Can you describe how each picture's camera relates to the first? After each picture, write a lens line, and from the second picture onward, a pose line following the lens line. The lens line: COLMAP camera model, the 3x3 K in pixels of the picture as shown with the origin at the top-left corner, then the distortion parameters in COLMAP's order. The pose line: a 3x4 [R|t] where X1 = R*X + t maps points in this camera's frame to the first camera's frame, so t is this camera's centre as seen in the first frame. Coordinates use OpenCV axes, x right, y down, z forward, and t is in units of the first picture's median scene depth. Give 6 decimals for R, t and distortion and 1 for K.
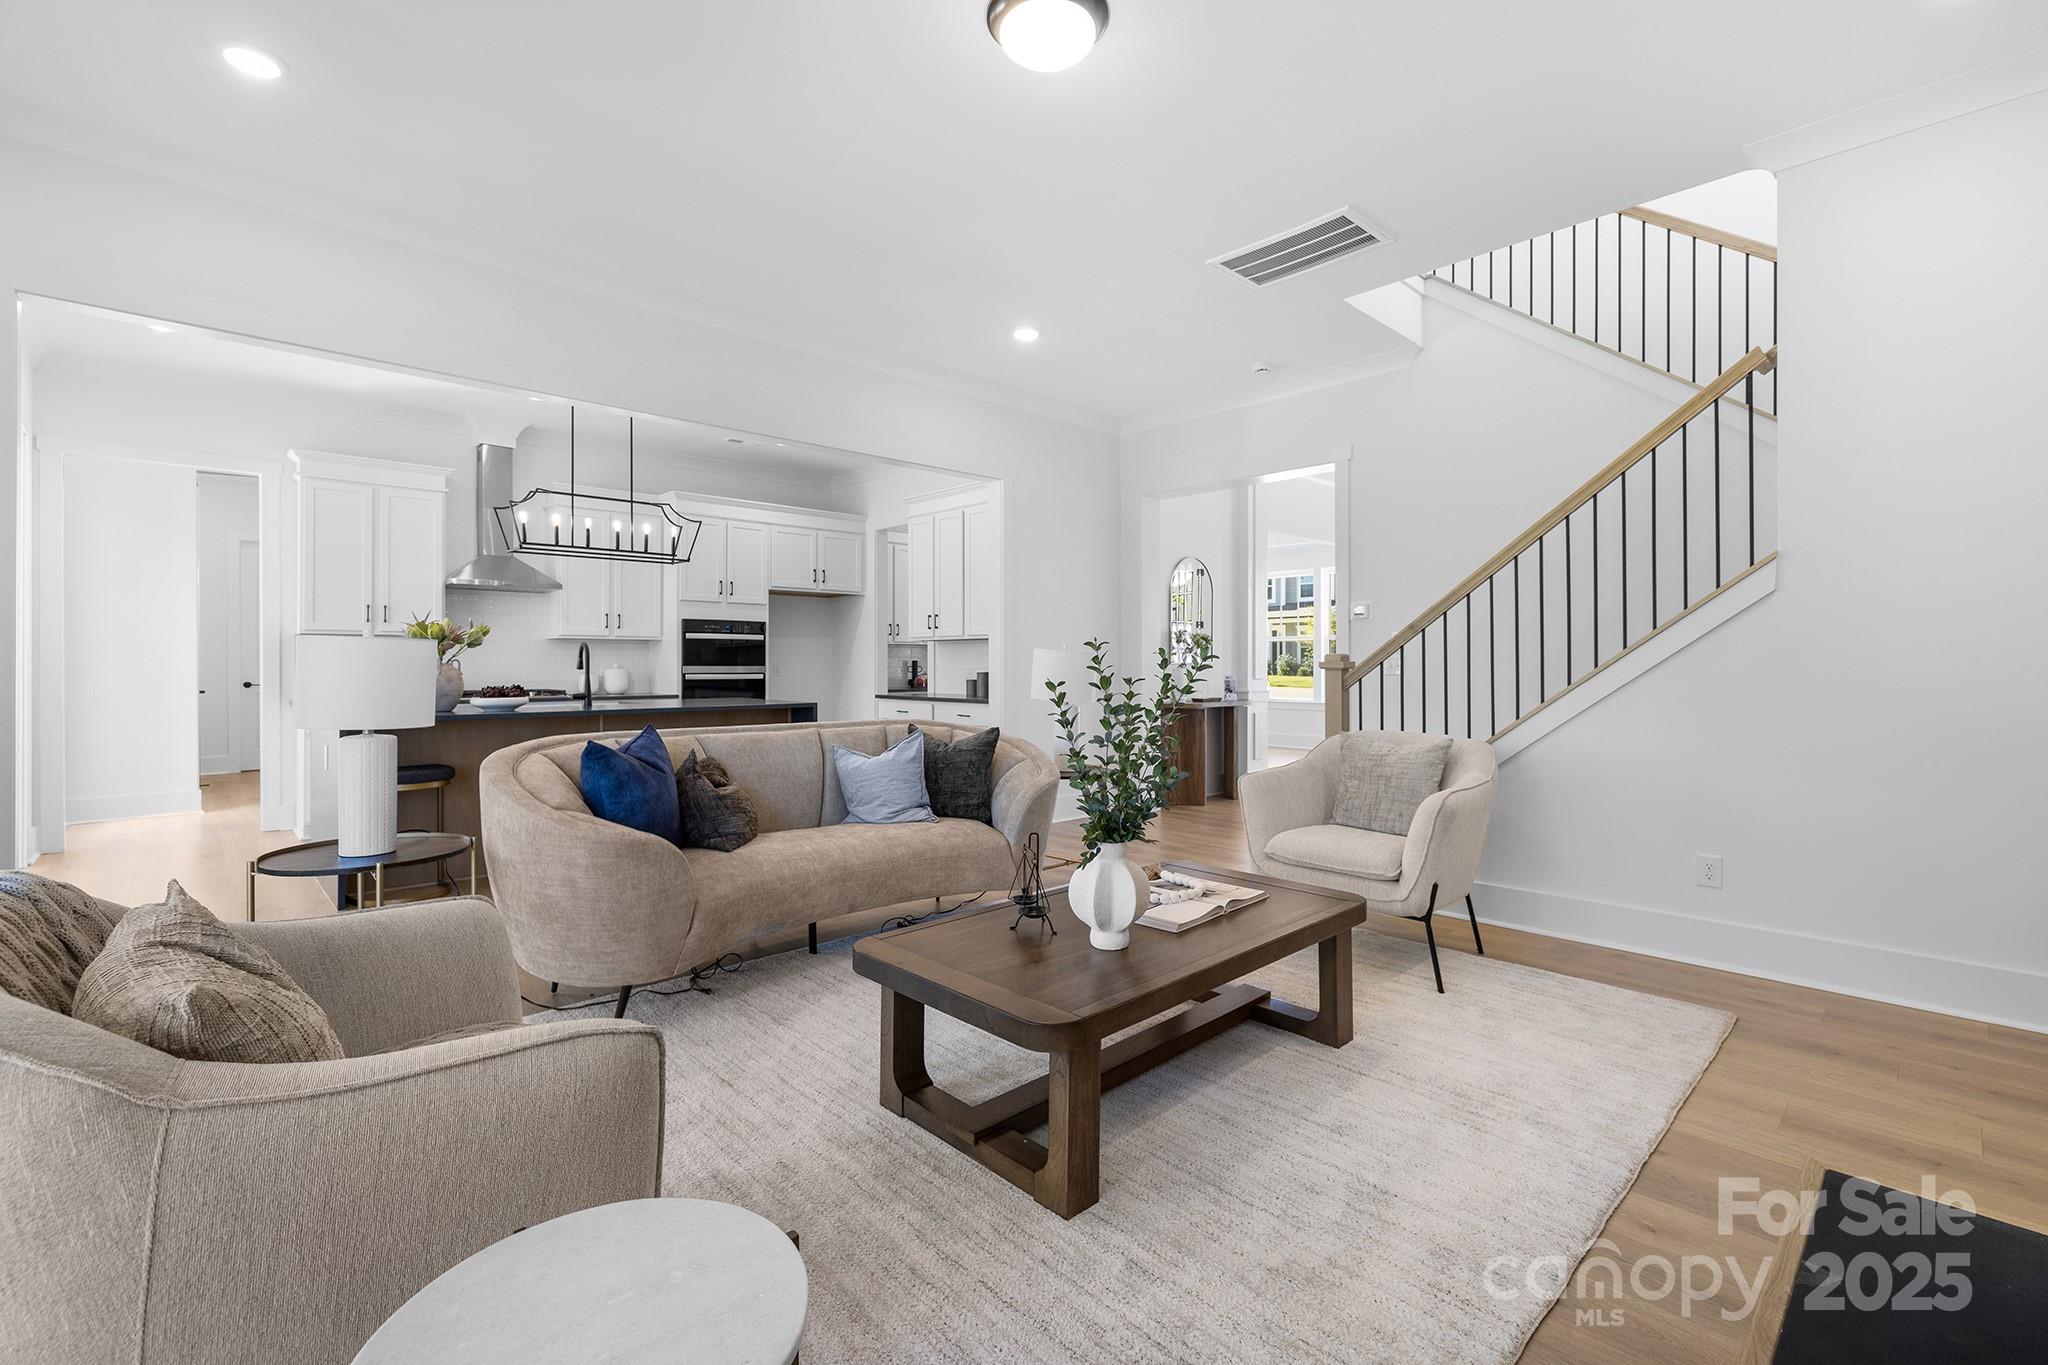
lens RADIAL K [[890.9, 0, 1024.0], [0, 890.9, 674.1], [0, 0, 1]] dist [0.000010, 0.000025]
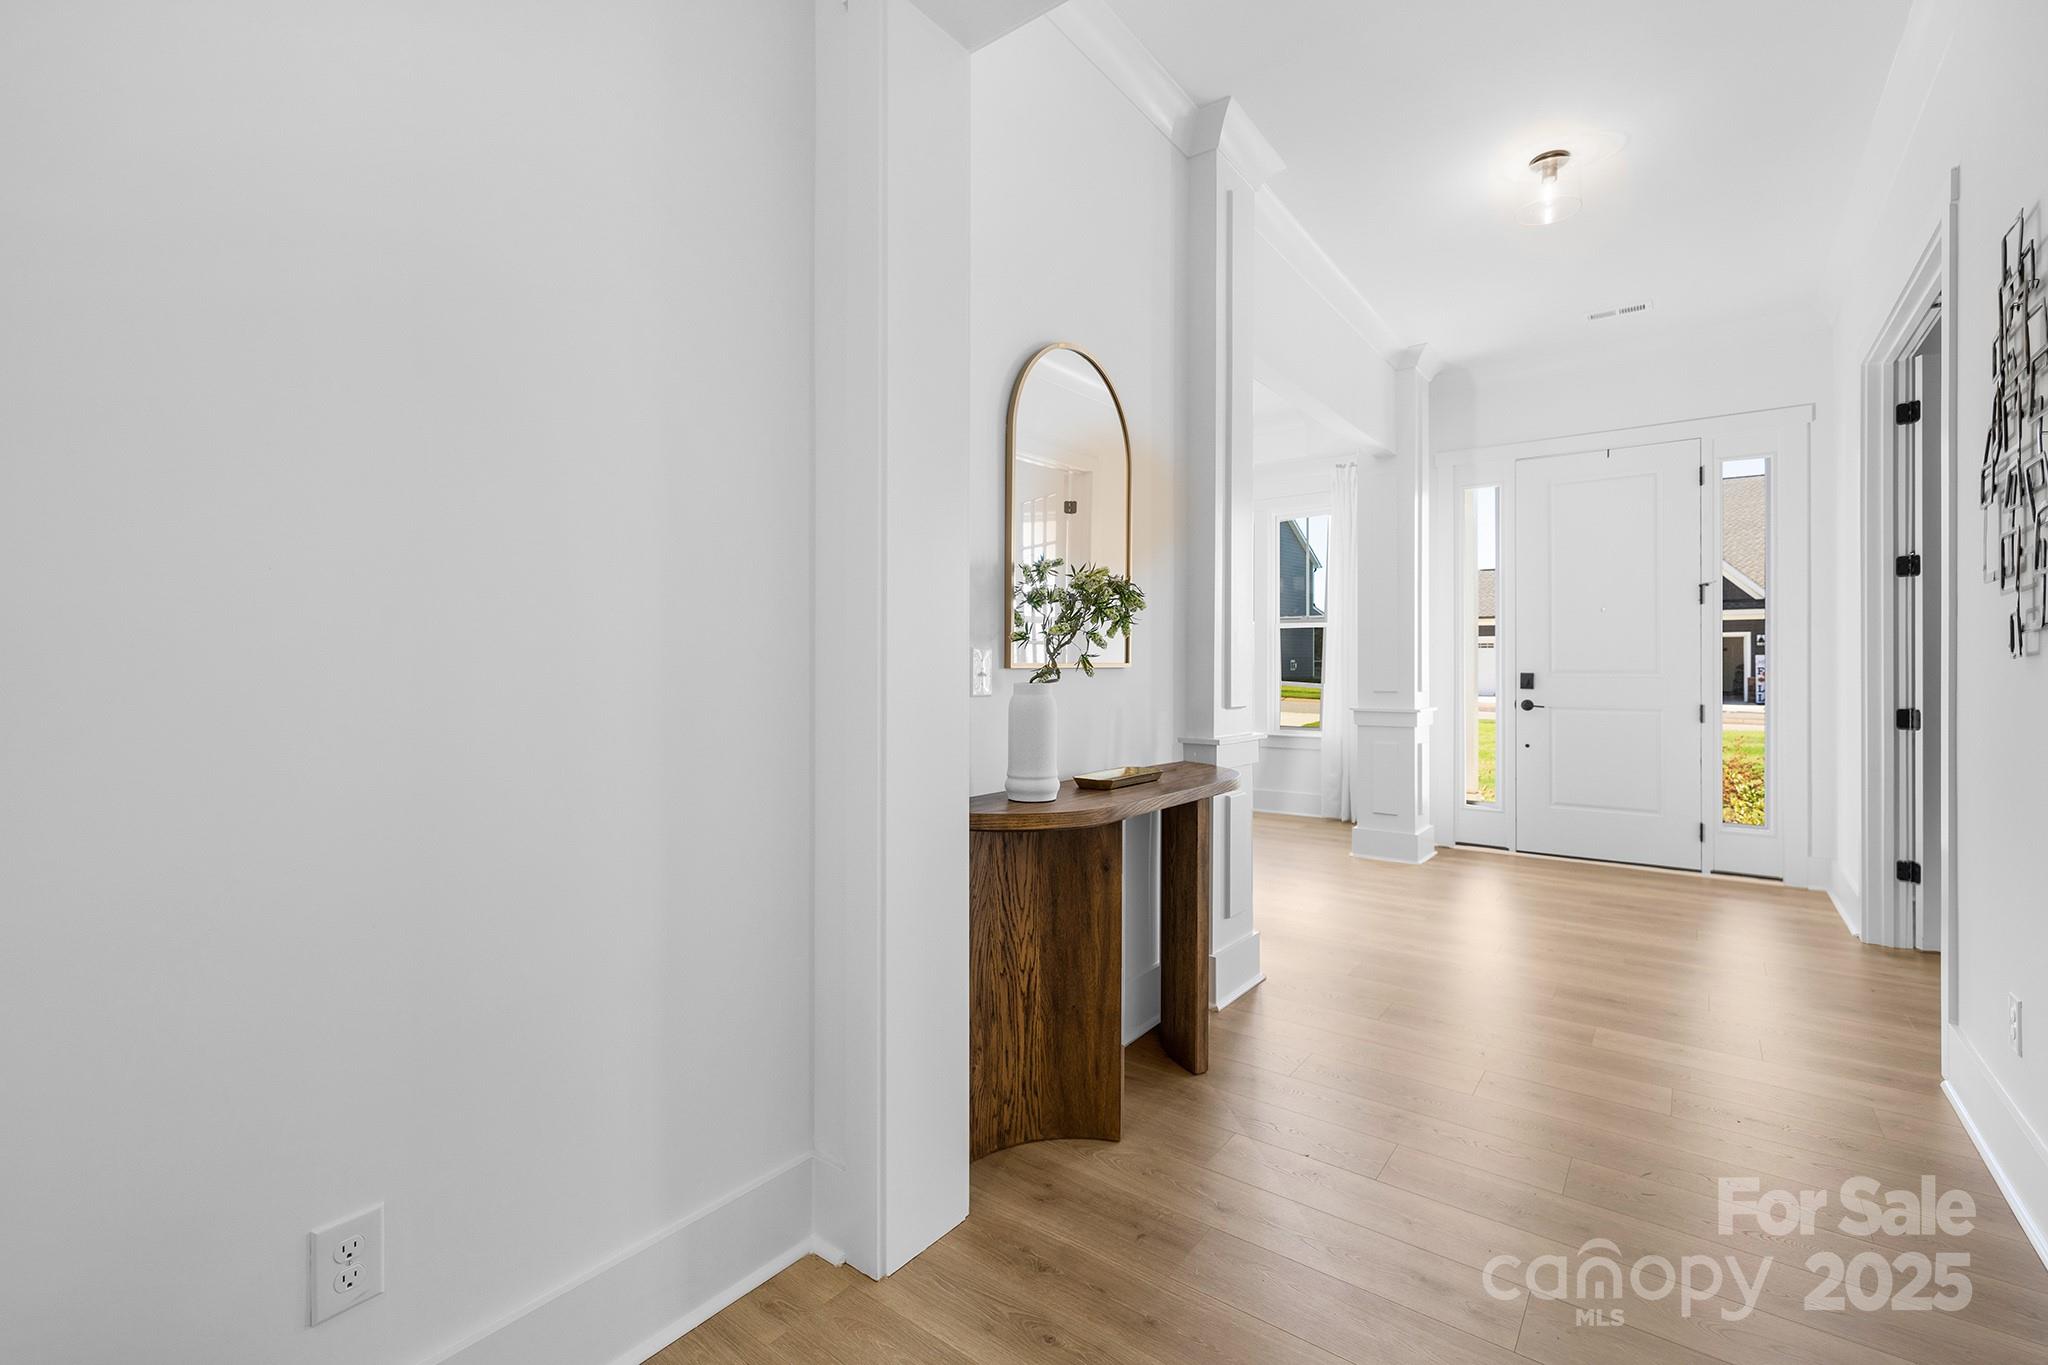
lens RADIAL K [[890.9, 0, 1024.5], [0, 890.9, 677.3], [0, 0, 1]] dist [0.000010, 0.000025]
pose [[0.985709, -0.002674, 0.168433, 0.114528], [0.002728, 0.999996, -0.000090, -0.009614], [-0.168432, 0.000549, 0.985713, 0.678773]]
